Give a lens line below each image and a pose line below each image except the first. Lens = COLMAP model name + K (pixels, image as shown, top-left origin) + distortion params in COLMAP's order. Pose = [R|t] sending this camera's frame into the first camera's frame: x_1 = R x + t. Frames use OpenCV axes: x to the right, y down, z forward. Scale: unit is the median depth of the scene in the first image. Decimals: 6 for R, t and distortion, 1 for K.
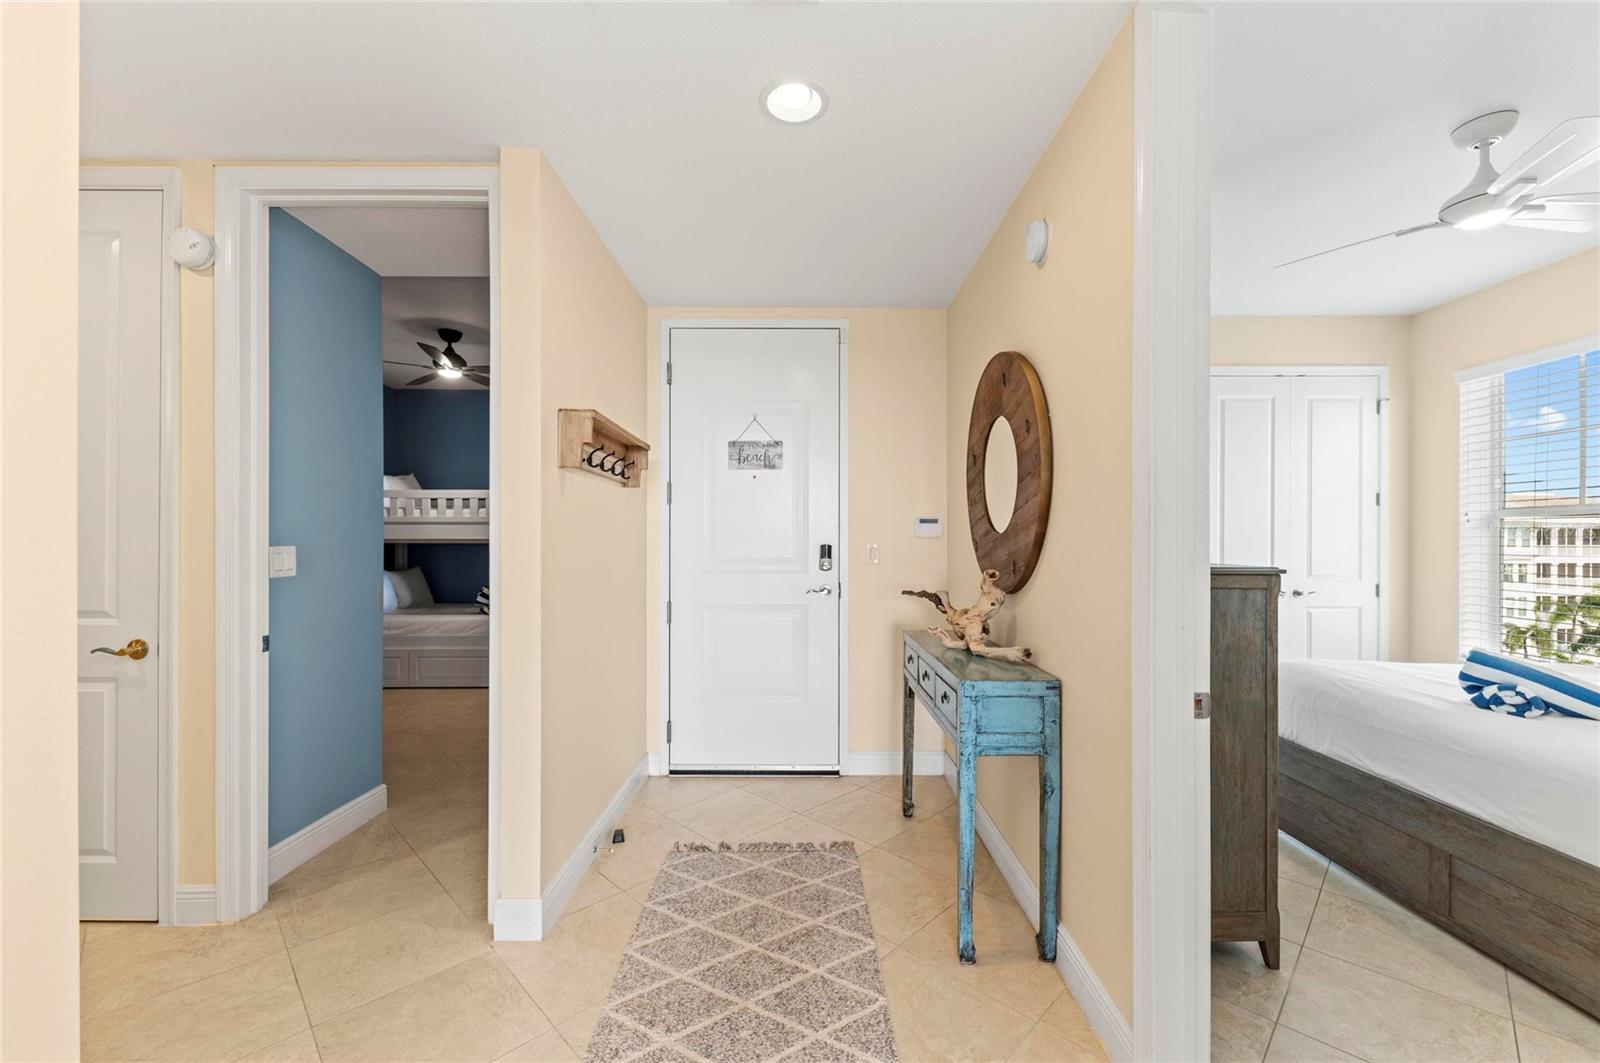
lens RADIAL K [[630.9, 0, 812.7], [0, 630.9, 540.8], [0, 0, 1]] dist [0.011665, -0.005377]
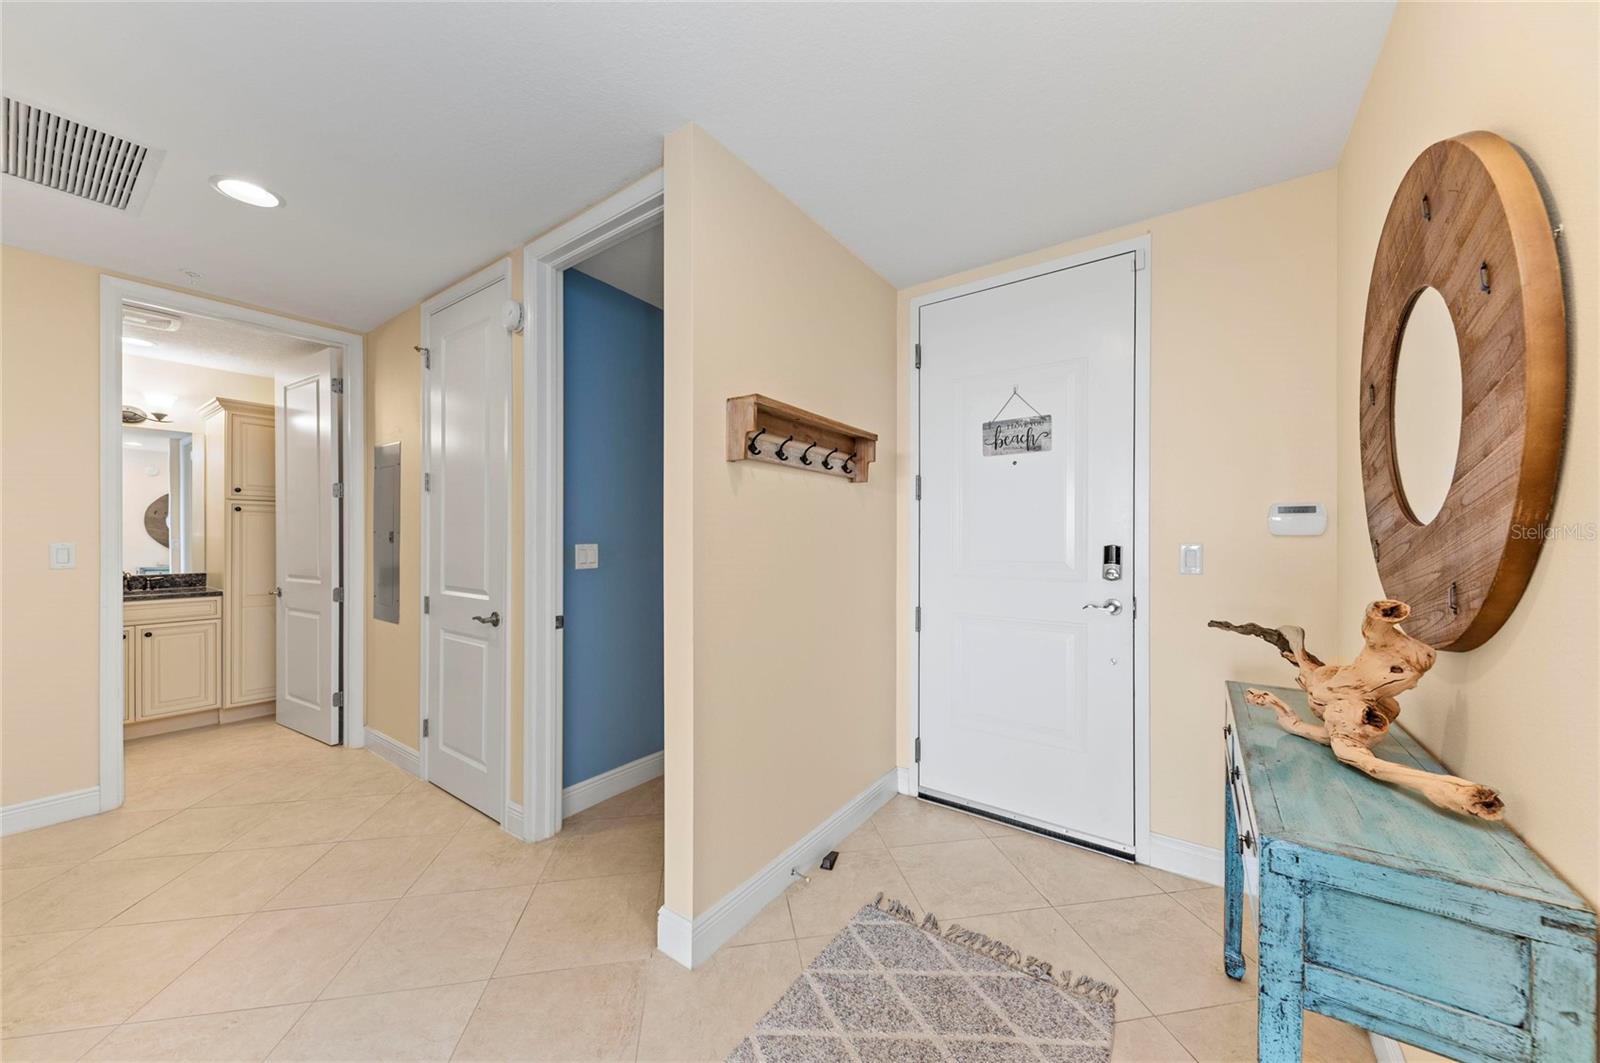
lens RADIAL K [[559.1, 0, 807.6], [0, 559.1, 537.6], [0, 0, 1]] dist [0.007683, -0.002989]
pose [[0.814454, -0.001200, -0.580227, 0.153530], [-0.001826, 0.999988, -0.004631, 0.000247], [0.580225, 0.004831, 0.814442, 0.347009]]
